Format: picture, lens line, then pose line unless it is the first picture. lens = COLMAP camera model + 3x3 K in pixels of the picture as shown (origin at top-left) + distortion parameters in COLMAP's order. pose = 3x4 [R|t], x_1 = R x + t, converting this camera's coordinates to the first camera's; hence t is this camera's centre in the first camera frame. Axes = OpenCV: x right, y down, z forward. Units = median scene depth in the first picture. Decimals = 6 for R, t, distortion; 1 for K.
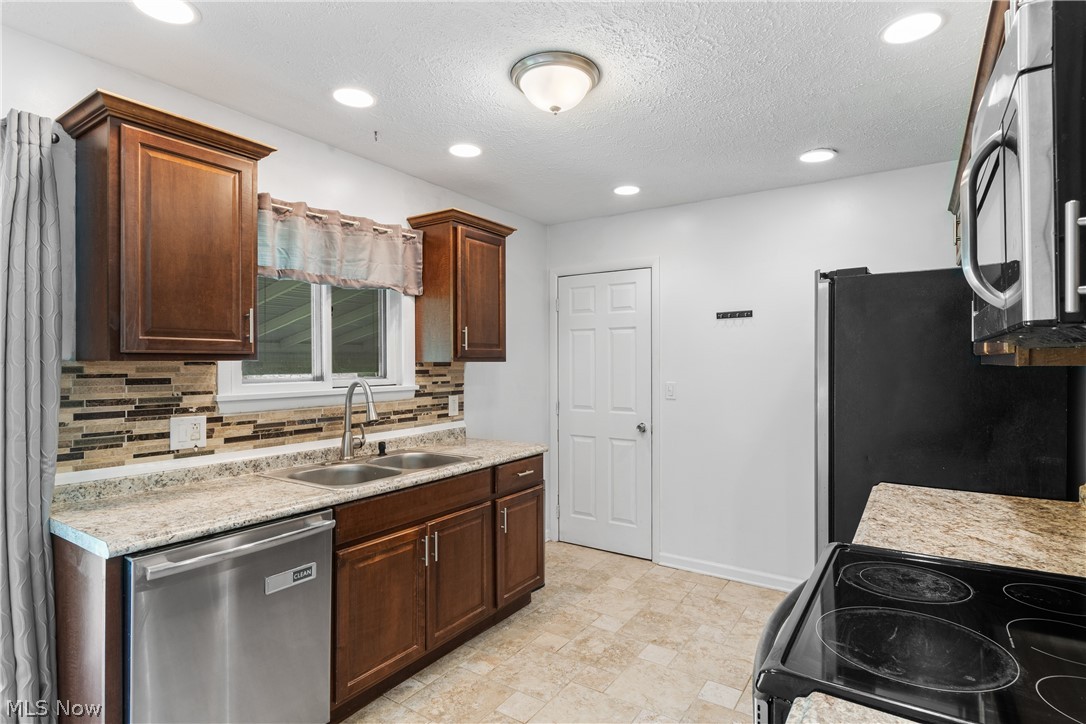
lens RADIAL K [[549.7, 0, 545.2], [0, 549.7, 364.1], [0, 0, 1]] dist [-0.002370, -0.001192]
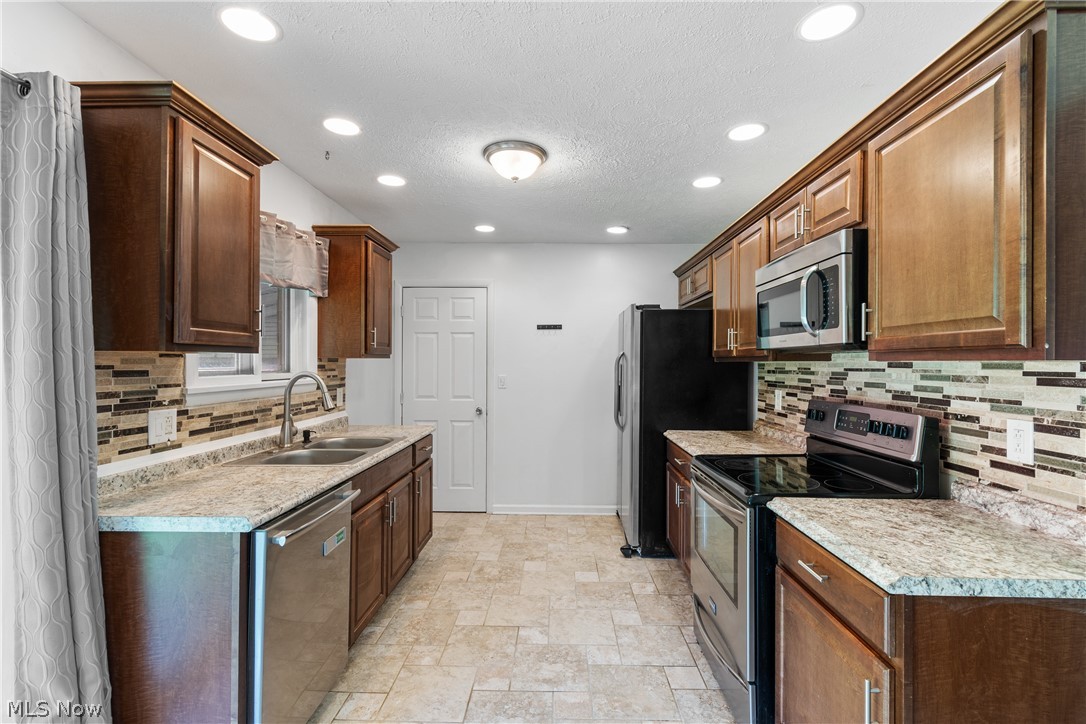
lens RADIAL K [[484.8, 0, 544.4], [0, 484.8, 363.4], [0, 0, 1]] dist [0.001286, -0.000888]
pose [[0.849028, 0.005671, 0.528317, -0.433101], [-0.004943, 0.999984, -0.002791, 0.009952], [-0.528325, -0.000242, 0.849042, -0.072822]]
